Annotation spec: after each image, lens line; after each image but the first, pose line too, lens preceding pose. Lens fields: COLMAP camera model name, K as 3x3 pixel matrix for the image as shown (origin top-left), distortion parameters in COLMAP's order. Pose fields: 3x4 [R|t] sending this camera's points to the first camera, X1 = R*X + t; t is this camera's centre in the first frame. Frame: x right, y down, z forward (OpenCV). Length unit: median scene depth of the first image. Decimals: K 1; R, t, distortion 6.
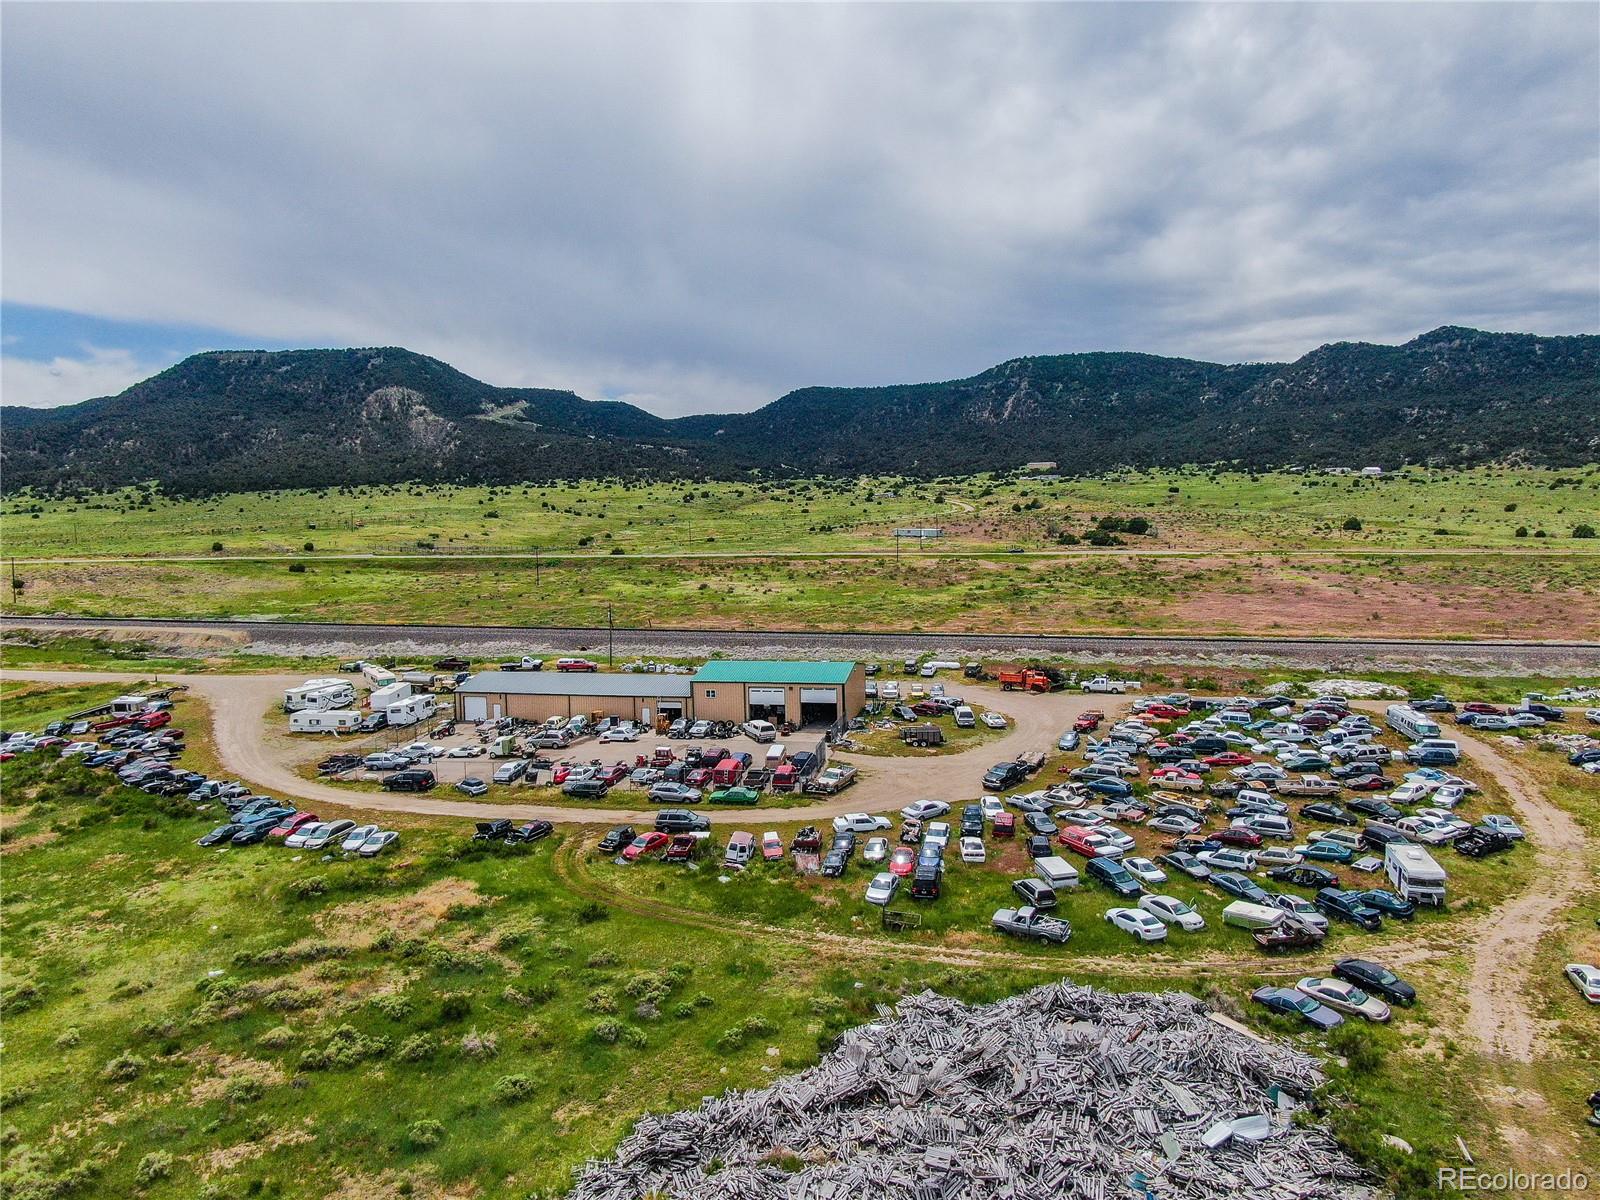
lens RADIAL K [[1162.8, 0, 800.0], [0, 1162.8, 600.0], [0, 0, 1]] dist [-0.027577, 0.015345]
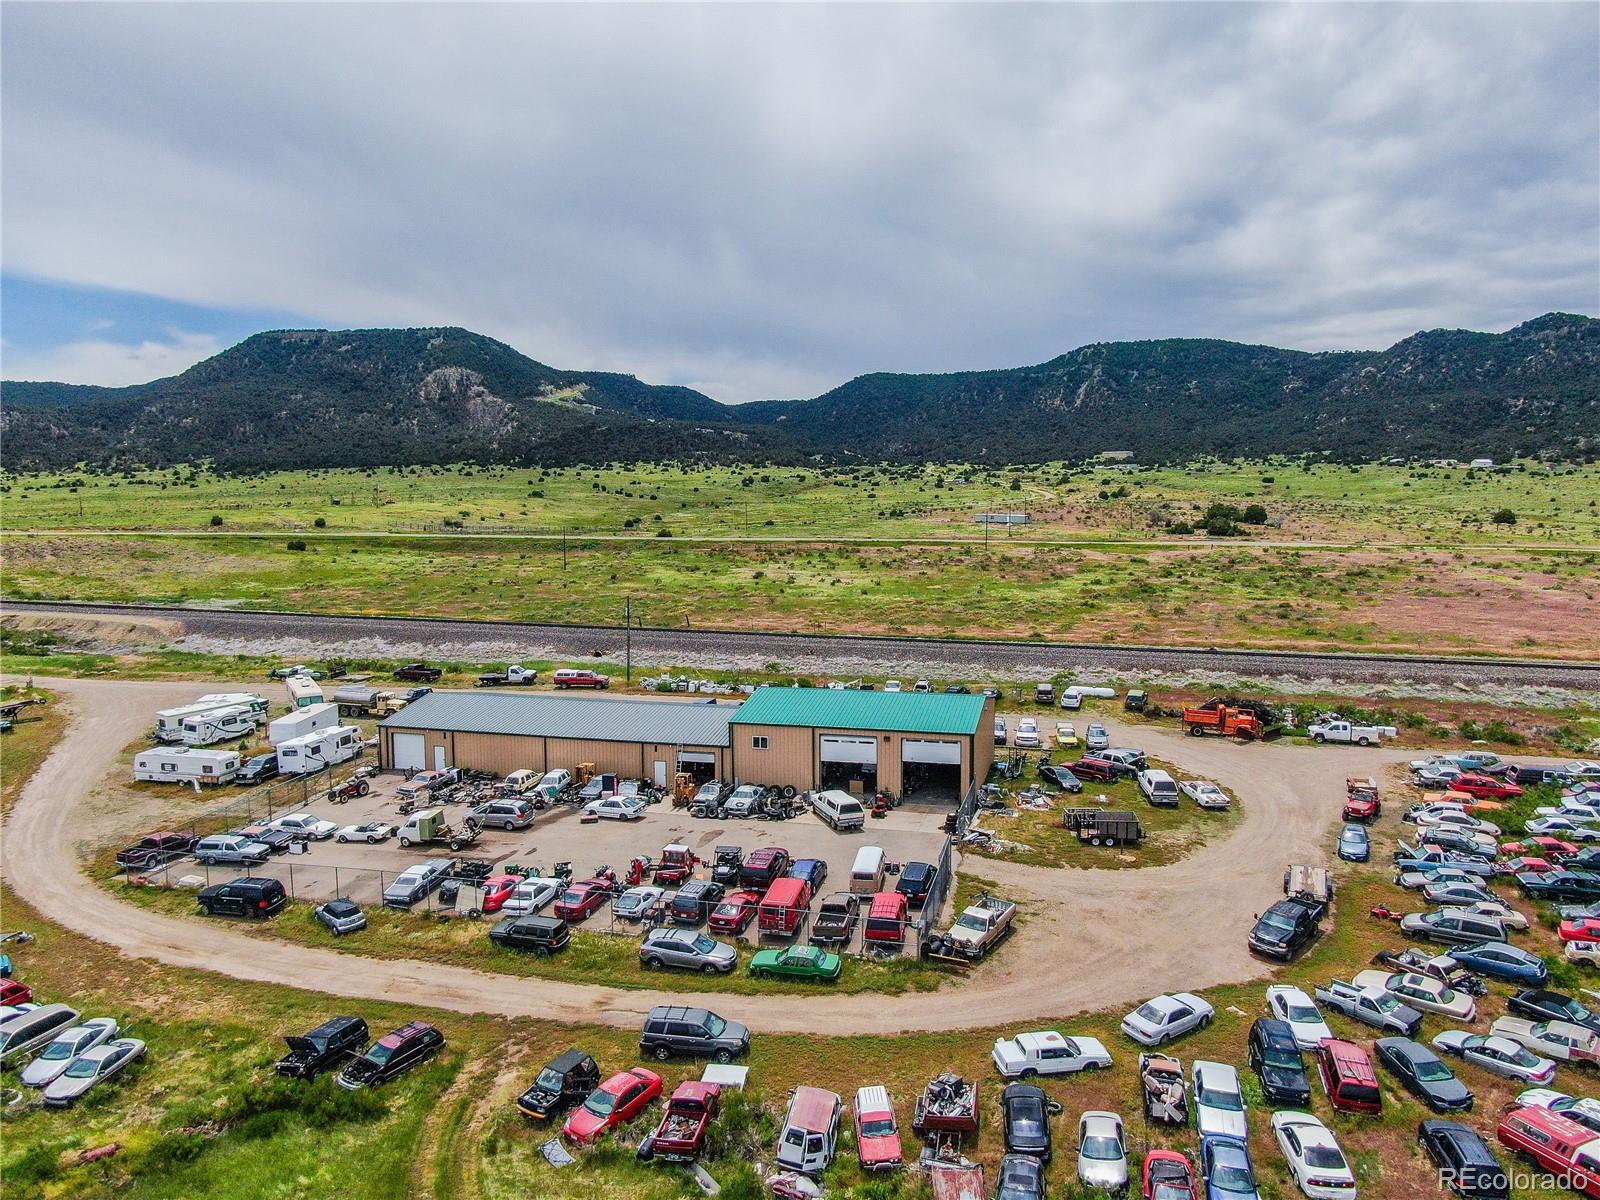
lens RADIAL K [[1162.8, 0, 800.0], [0, 1162.8, 600.0], [0, 0, 1]] dist [-0.027577, 0.015345]
pose [[0.998550, 0.018778, -0.050452, -0.015294], [-0.018337, 0.999790, 0.009199, -0.002539], [0.050614, -0.008260, 0.998684, 0.229095]]
